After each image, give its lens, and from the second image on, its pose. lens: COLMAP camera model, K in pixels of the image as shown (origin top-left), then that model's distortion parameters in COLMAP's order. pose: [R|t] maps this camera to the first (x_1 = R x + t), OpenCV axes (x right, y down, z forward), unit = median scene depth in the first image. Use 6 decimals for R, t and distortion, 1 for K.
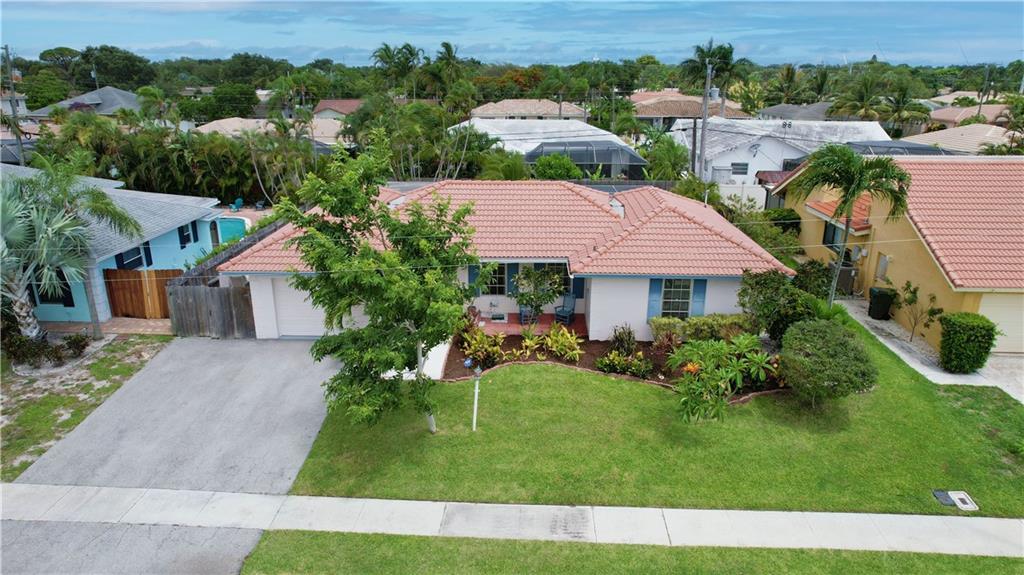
lens RADIAL K [[648.7, 0, 506.6], [0, 648.7, 289.4], [0, 0, 1]] dist [-0.049586, 0.002876]
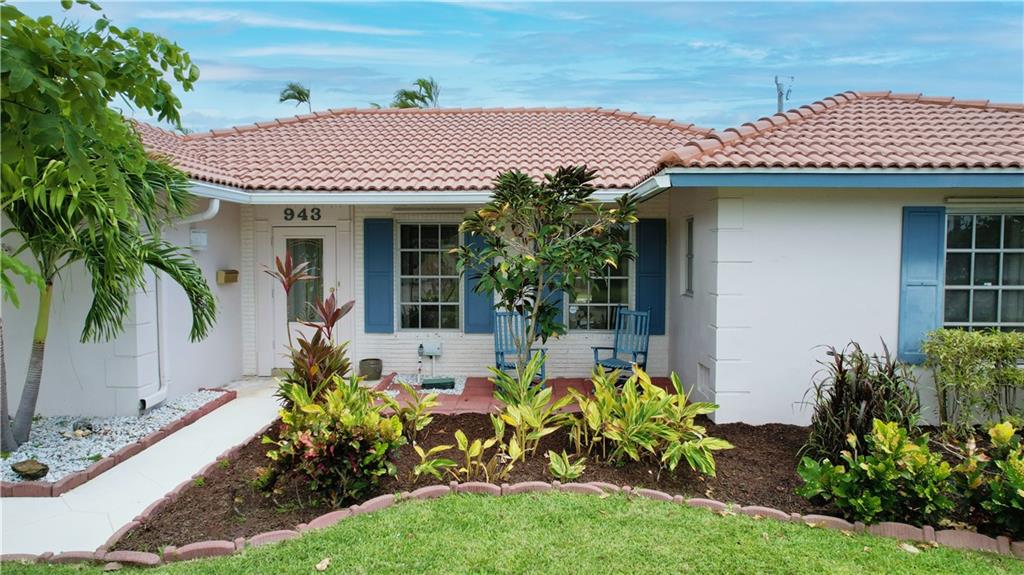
lens RADIAL K [[648.7, 0, 516.6], [0, 648.7, 287.8], [0, 0, 1]] dist [-0.049586, 0.002876]
pose [[0.999888, 0.003455, 0.014586, 0.029657], [0.000672, 0.961759, -0.273897, 0.105763], [-0.014975, 0.273876, 0.961648, 0.729607]]
